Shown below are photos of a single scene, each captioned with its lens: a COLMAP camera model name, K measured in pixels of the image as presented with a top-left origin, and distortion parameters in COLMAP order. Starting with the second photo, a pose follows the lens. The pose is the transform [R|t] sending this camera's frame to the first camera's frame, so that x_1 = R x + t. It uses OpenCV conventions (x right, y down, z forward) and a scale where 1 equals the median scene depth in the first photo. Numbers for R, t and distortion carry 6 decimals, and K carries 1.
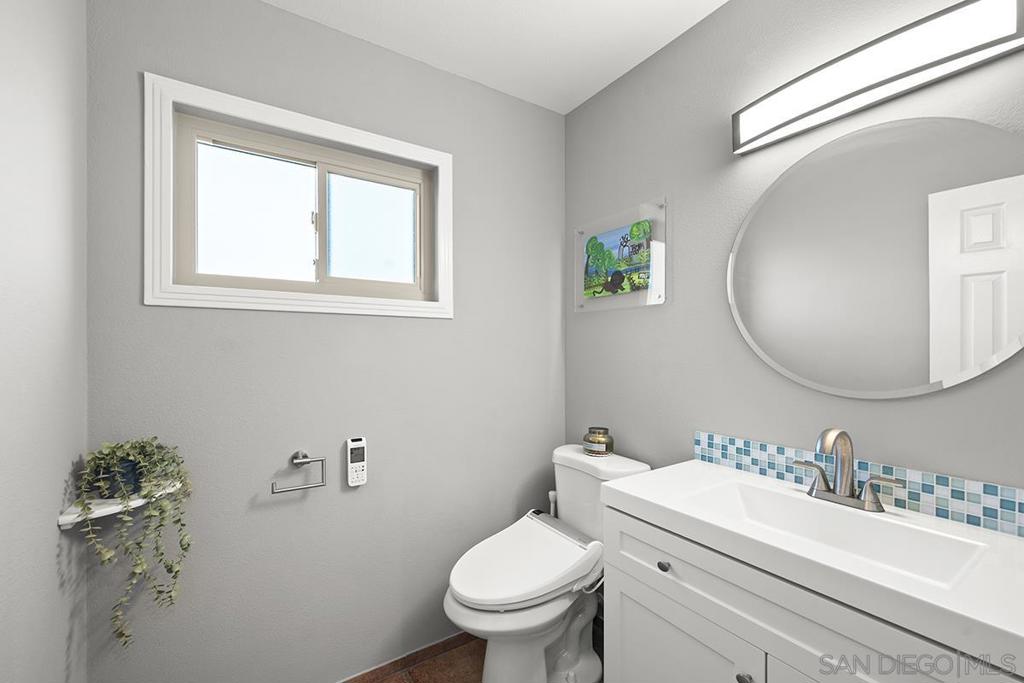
lens RADIAL K [[431.3, 0, 513.8], [0, 431.3, 343.3], [0, 0, 1]] dist [-0.002839, -0.000218]
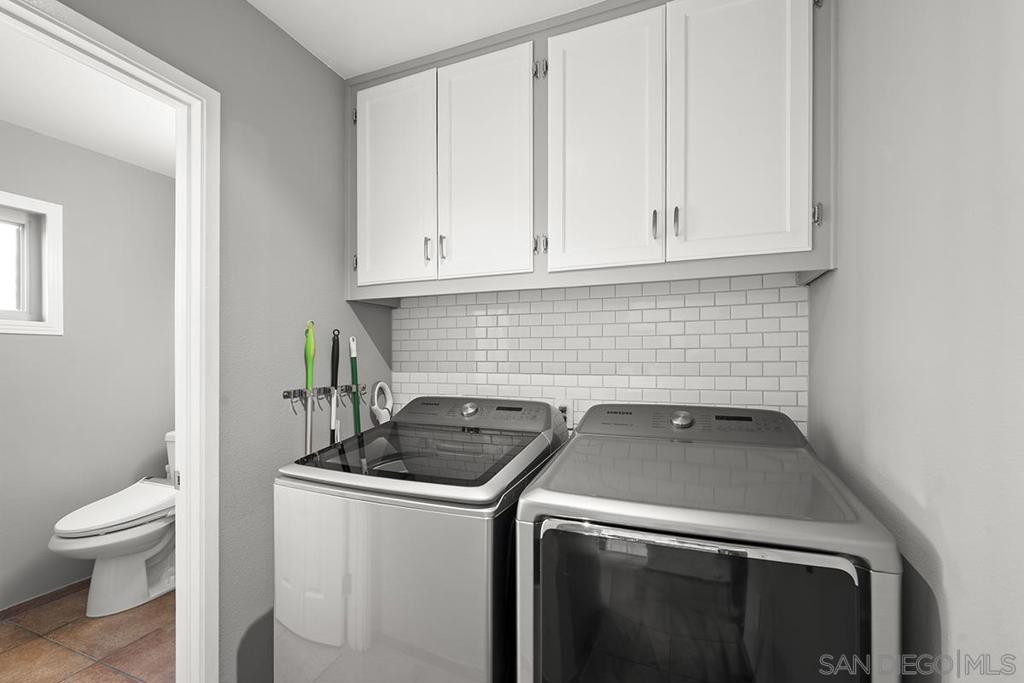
lens RADIAL K [[431.3, 0, 510.5], [0, 431.3, 349.7], [0, 0, 1]] dist [-0.002839, -0.000218]
pose [[0.809388, 0.003623, 0.587263, 0.181768], [-0.001997, 0.999992, -0.003417, -0.014105], [-0.587271, 0.001593, 0.809389, -0.787390]]
